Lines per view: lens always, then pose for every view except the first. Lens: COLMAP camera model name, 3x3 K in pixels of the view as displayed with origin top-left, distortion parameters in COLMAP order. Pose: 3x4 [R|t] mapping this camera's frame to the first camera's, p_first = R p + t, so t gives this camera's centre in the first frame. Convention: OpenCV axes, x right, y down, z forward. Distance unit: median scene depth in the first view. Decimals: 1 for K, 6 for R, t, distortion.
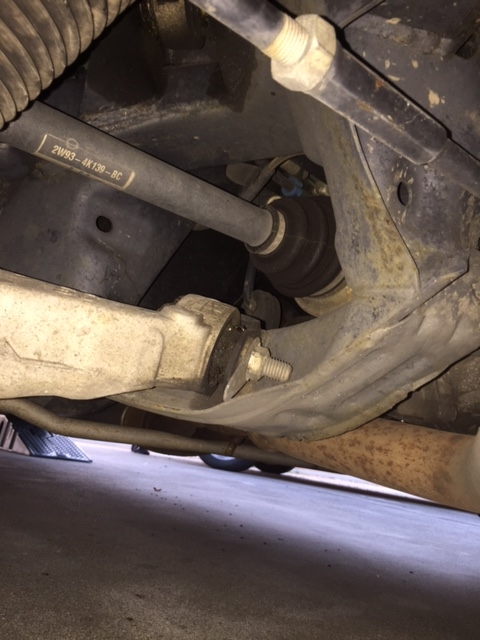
lens RADIAL K [[562.7, 0, 239.7], [0, 562.7, 320.5], [0, 0, 1]] dist [0.050408, -0.009772]
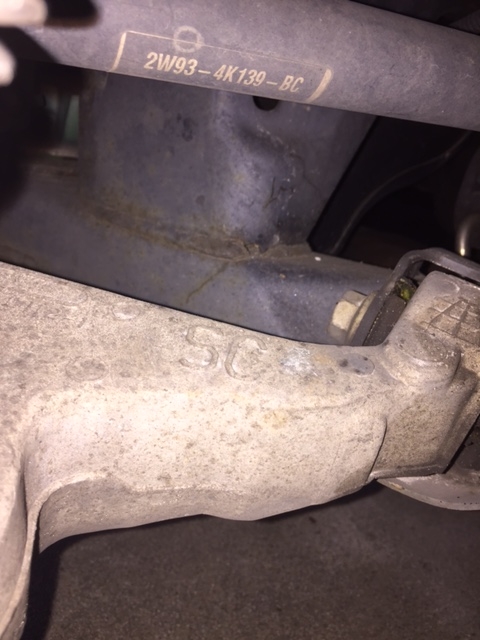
lens RADIAL K [[562.7, 0, 240.0], [0, 562.7, 319.3], [0, 0, 1]] dist [0.050408, -0.009772]
pose [[0.958845, 0.063224, -0.276801, -0.125675], [0.061618, 0.905323, 0.420231, -0.286945], [0.277162, -0.419992, 0.864169, 0.545196]]
